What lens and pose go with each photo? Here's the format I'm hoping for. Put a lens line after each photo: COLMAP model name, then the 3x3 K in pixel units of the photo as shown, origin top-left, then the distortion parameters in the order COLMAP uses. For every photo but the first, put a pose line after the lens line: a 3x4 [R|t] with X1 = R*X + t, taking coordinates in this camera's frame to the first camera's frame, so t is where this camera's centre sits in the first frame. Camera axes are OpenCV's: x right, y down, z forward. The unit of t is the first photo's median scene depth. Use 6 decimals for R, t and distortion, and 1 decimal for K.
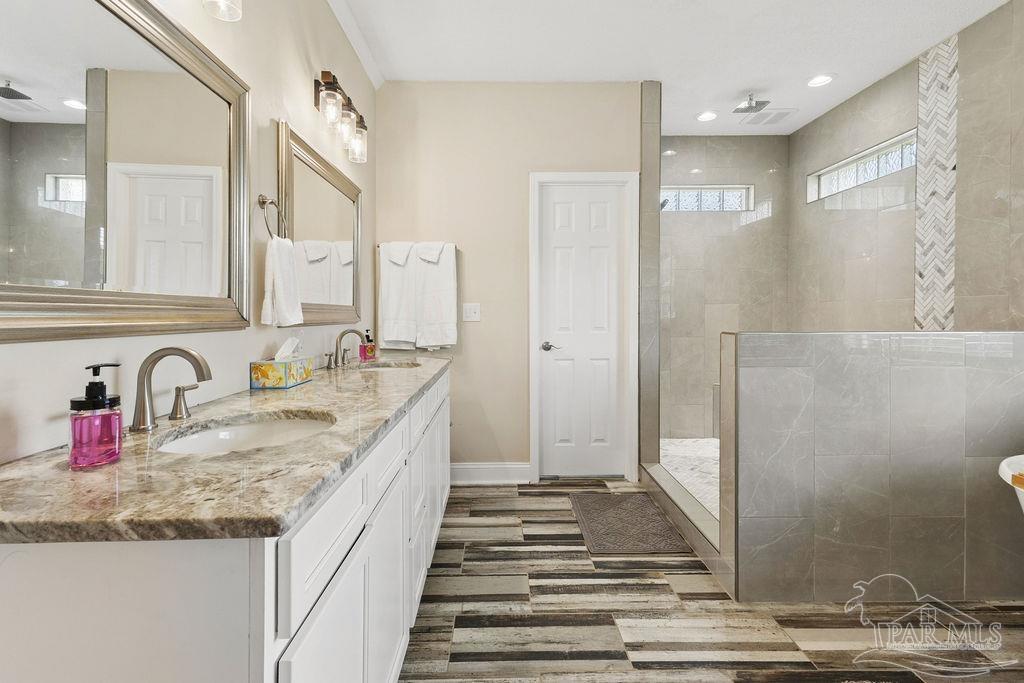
lens RADIAL K [[490.1, 0, 511.8], [0, 490.1, 321.8], [0, 0, 1]] dist [0.021151, -0.000009]
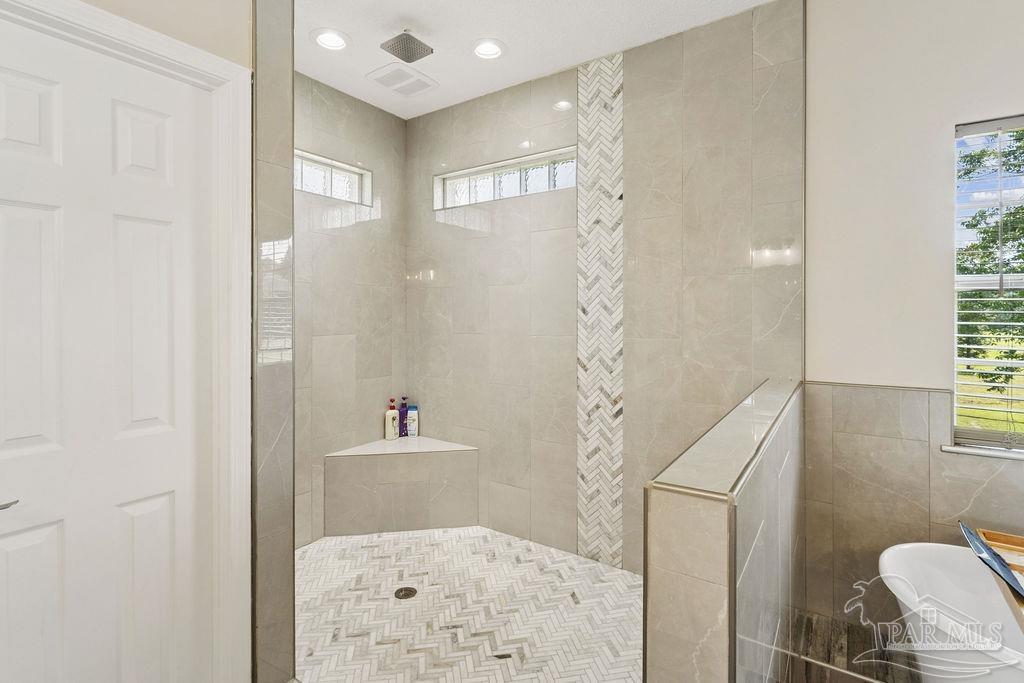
lens RADIAL K [[492.7, 0, 511.8], [0, 492.7, 324.2], [0, 0, 1]] dist [0.001657, -0.000704]
pose [[0.591379, -0.005294, 0.806377, 0.034100], [0.009491, 0.999955, -0.000395, -0.072226], [-0.806338, 0.007887, 0.591402, 0.591495]]
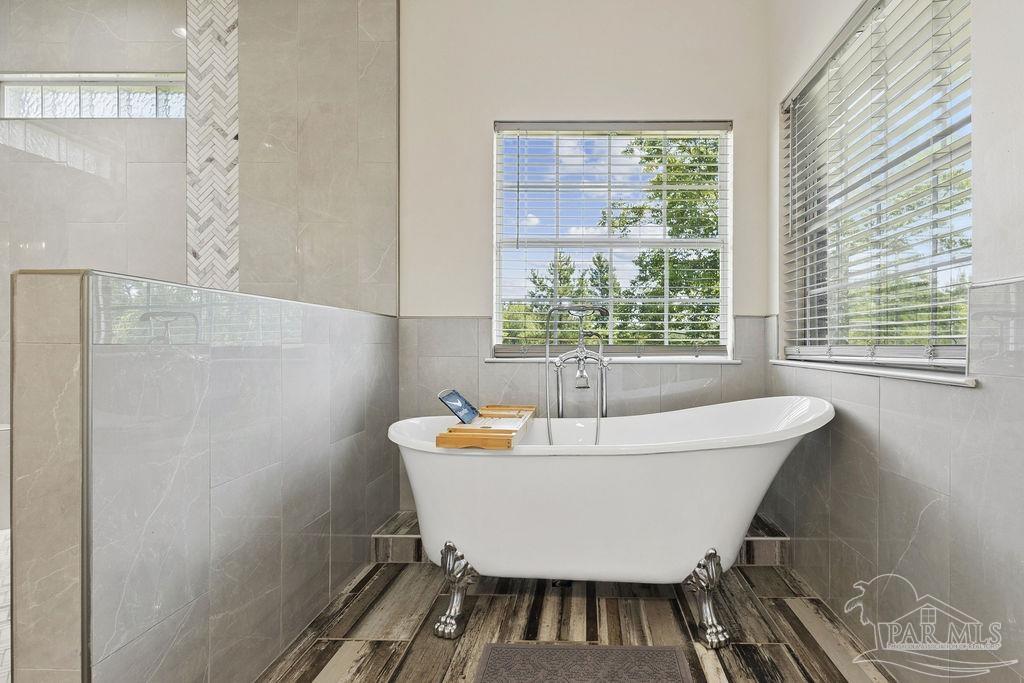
lens RADIAL K [[513.7, 0, 580.9], [0, 513.7, 349.9], [0, 0, 1]] dist [0.000257, -0.001610]
pose [[0.034740, -0.008659, 0.999359, -0.005821], [0.006703, 0.999942, 0.008431, 0.061377], [-0.999374, 0.006406, 0.034796, 0.338670]]
